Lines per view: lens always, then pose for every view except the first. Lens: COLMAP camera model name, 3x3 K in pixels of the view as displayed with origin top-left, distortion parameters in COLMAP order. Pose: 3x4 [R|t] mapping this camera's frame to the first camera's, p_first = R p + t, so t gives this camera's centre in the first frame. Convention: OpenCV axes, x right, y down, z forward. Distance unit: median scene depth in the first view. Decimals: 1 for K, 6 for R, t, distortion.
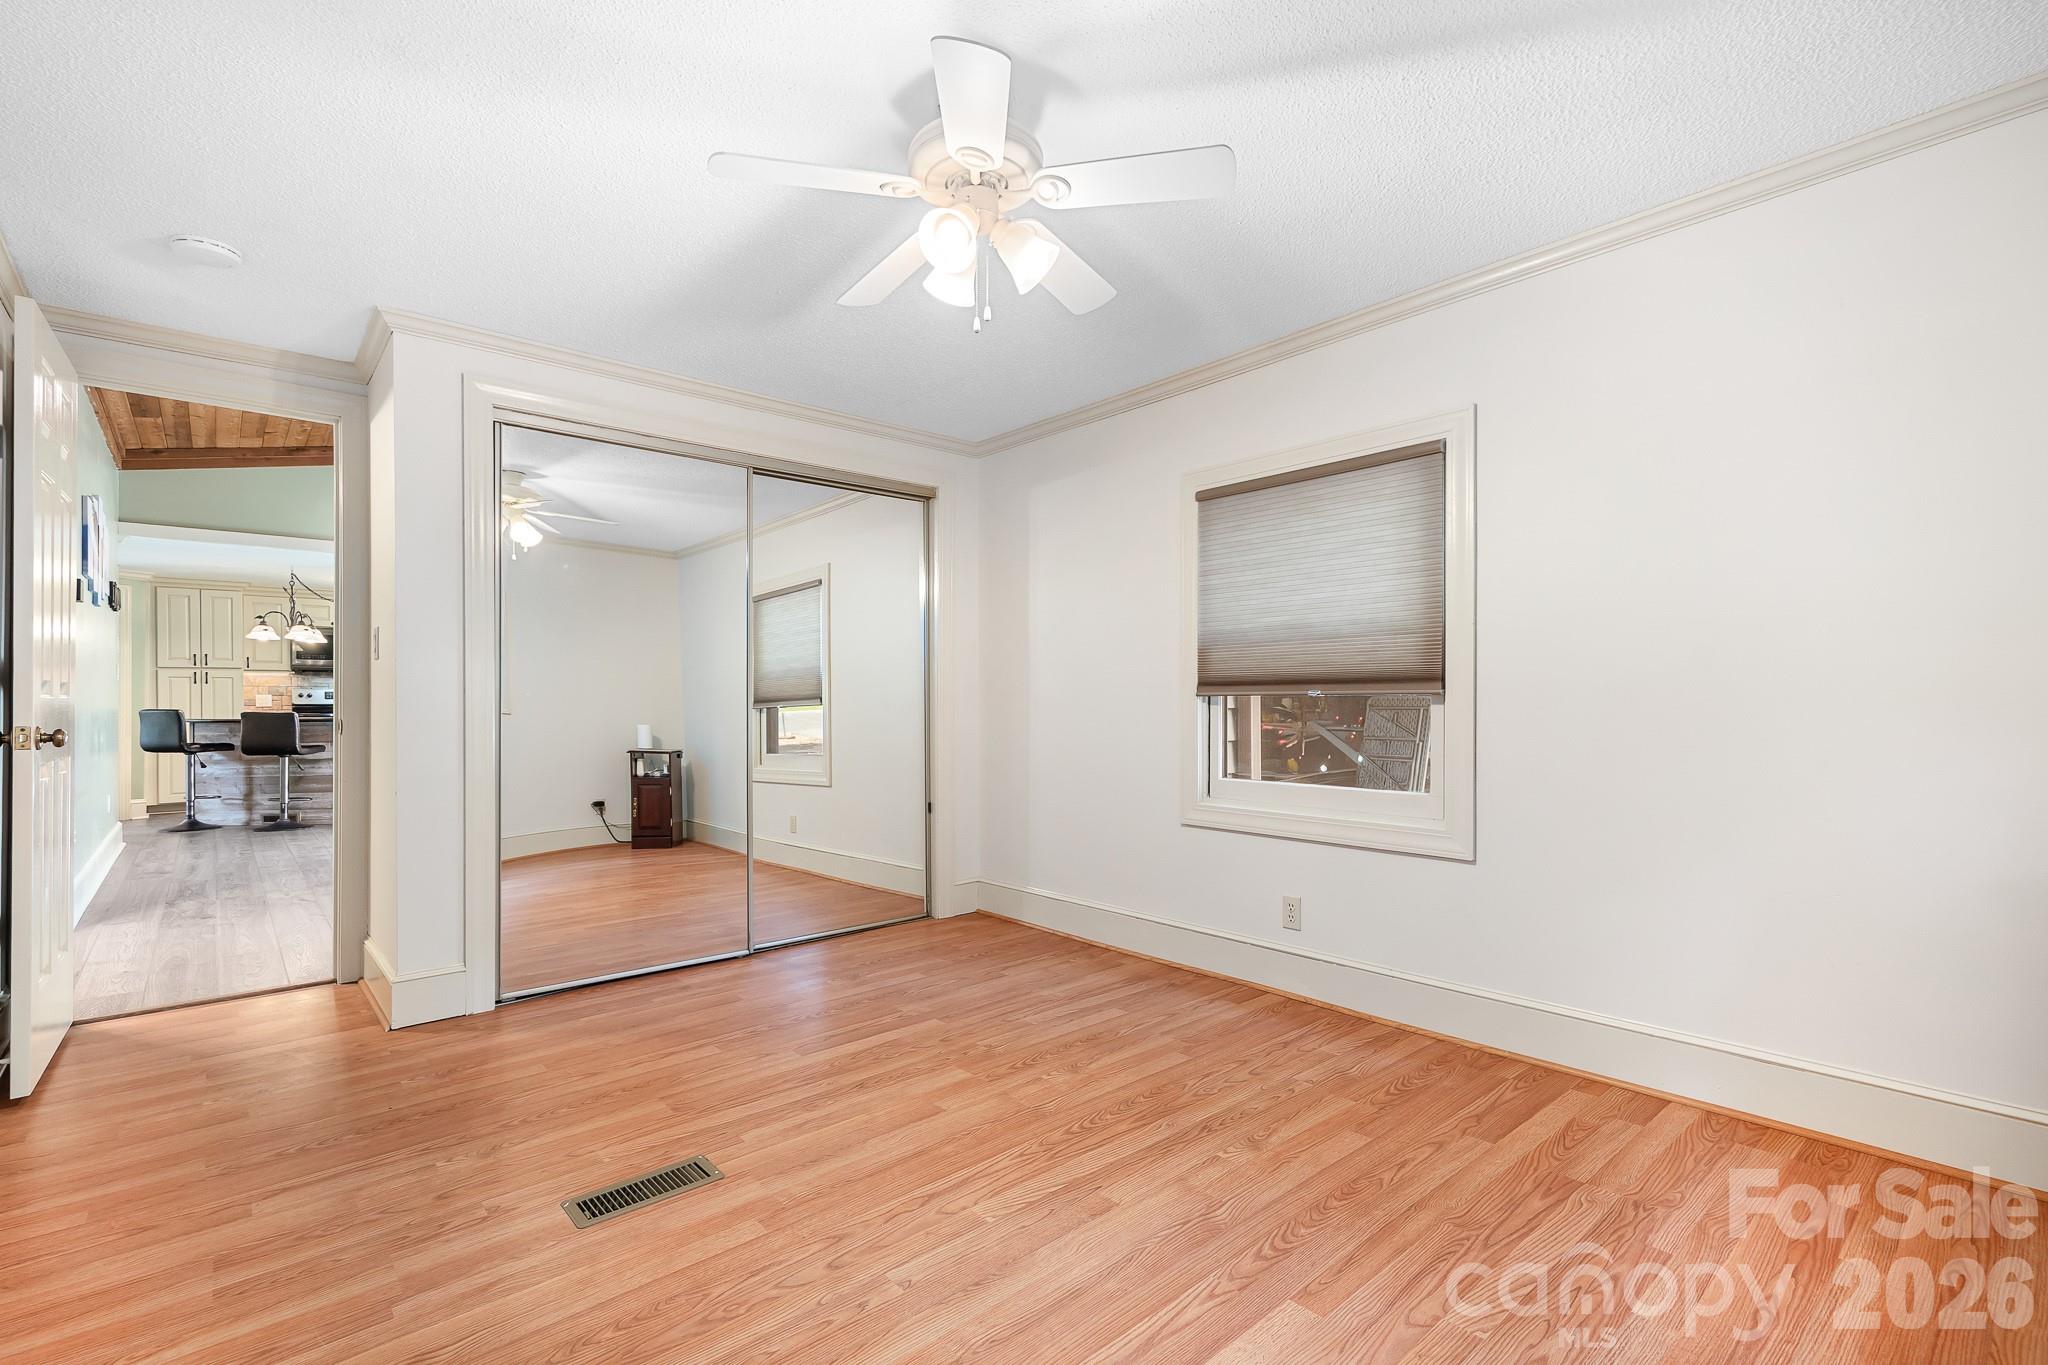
lens RADIAL K [[916.5, 0, 1016.1], [0, 916.5, 693.6], [0, 0, 1]] dist [0.015678, -0.001353]
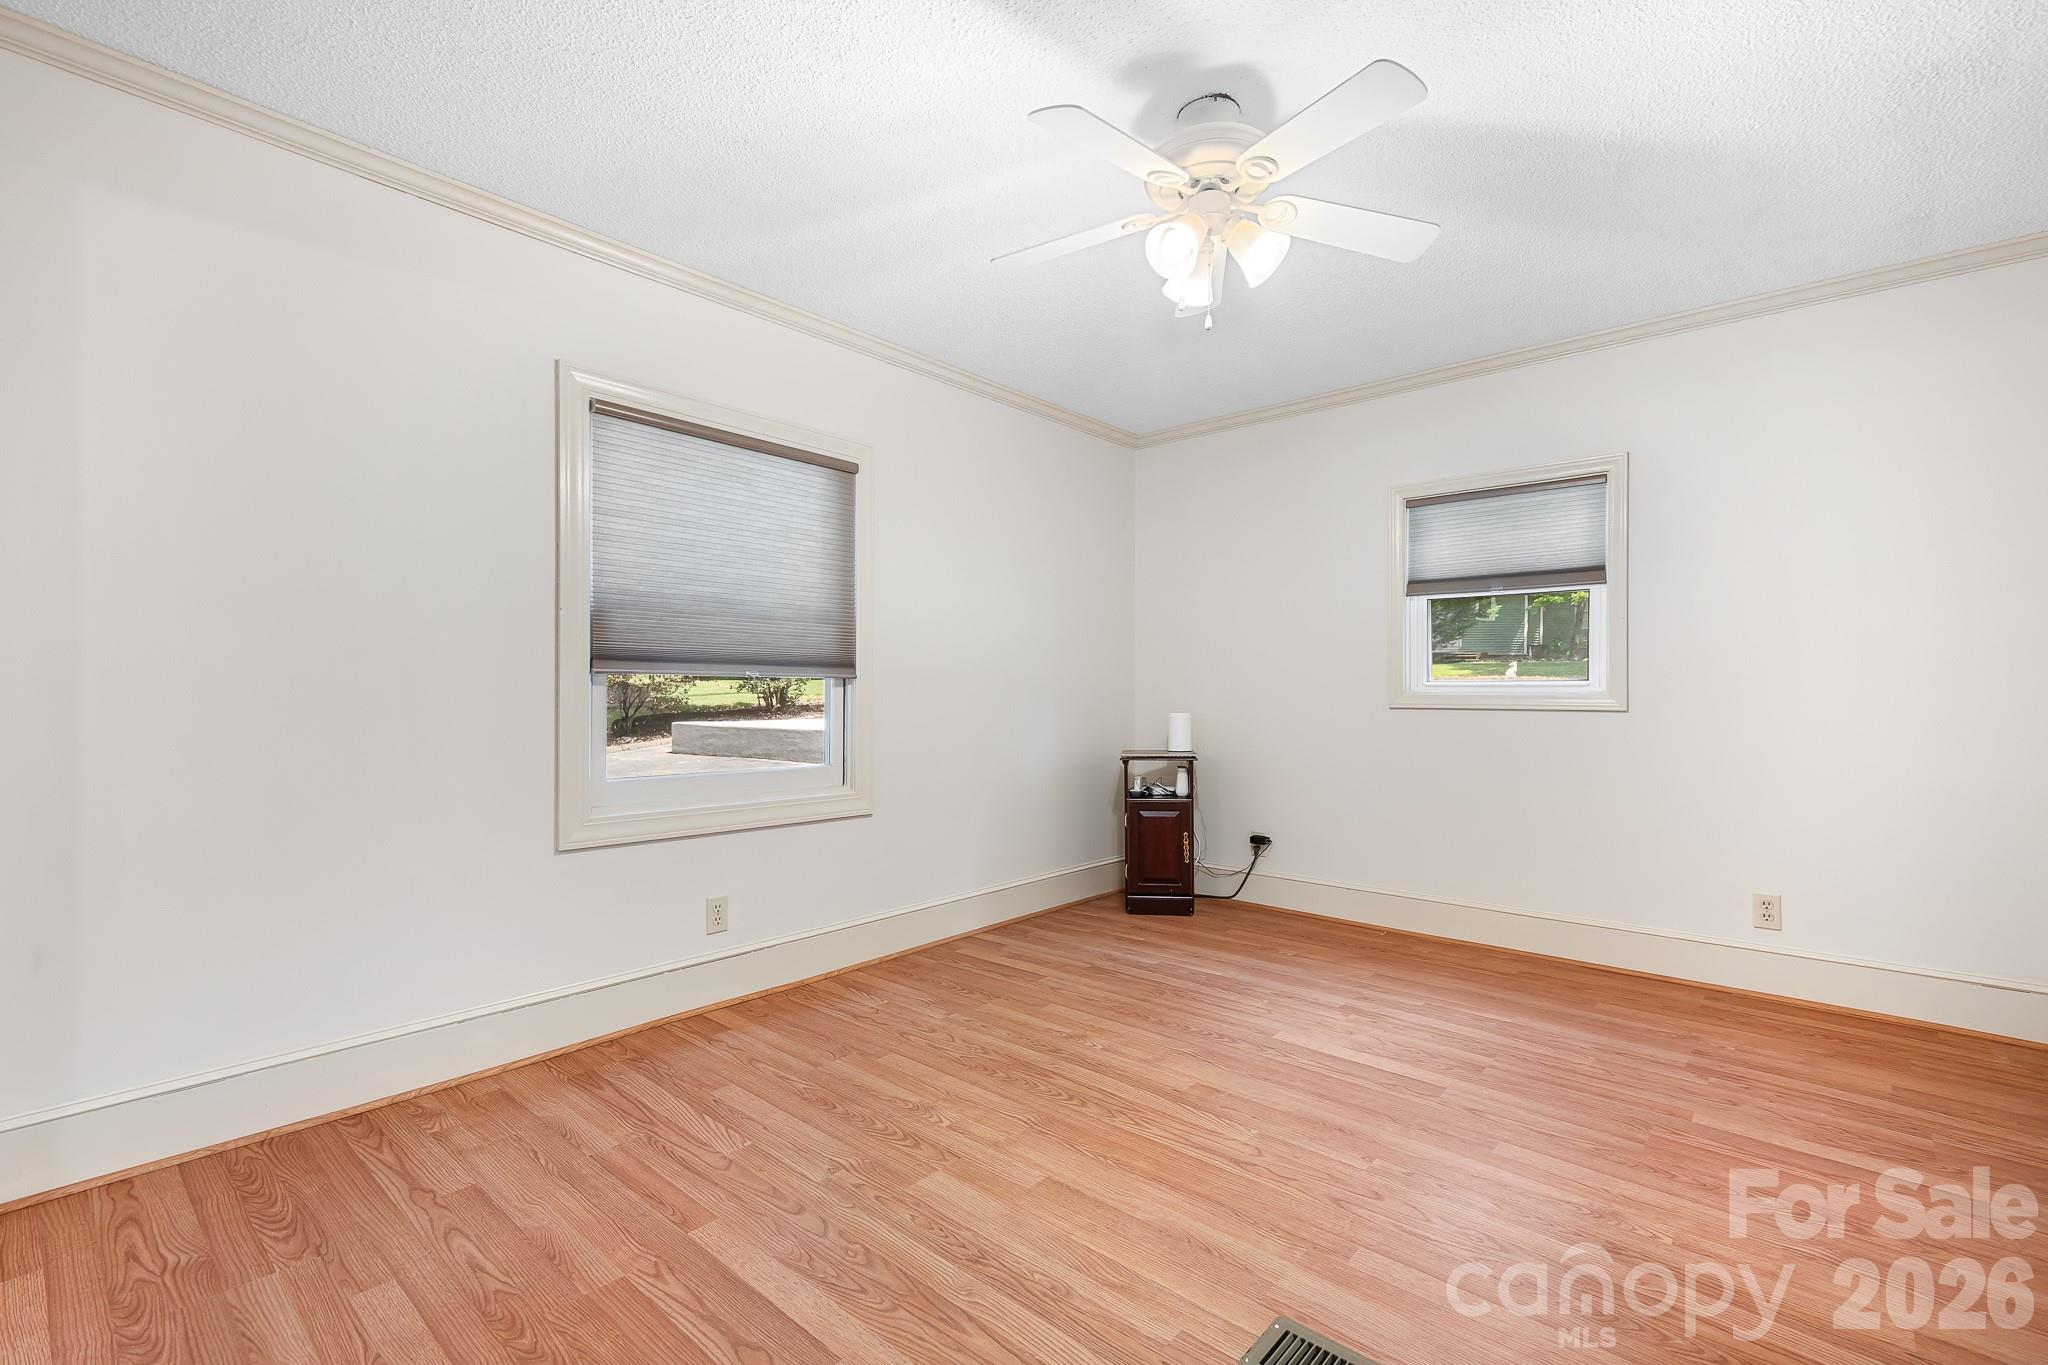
lens RADIAL K [[916.5, 0, 1027.9], [0, 916.5, 693.3], [0, 0, 1]] dist [0.015678, -0.001353]
pose [[-0.134218, -0.000409, 0.990952, -0.768398], [-0.012607, 0.999920, -0.001295, 0.019567], [-0.990872, -0.012667, -0.134213, 0.980398]]
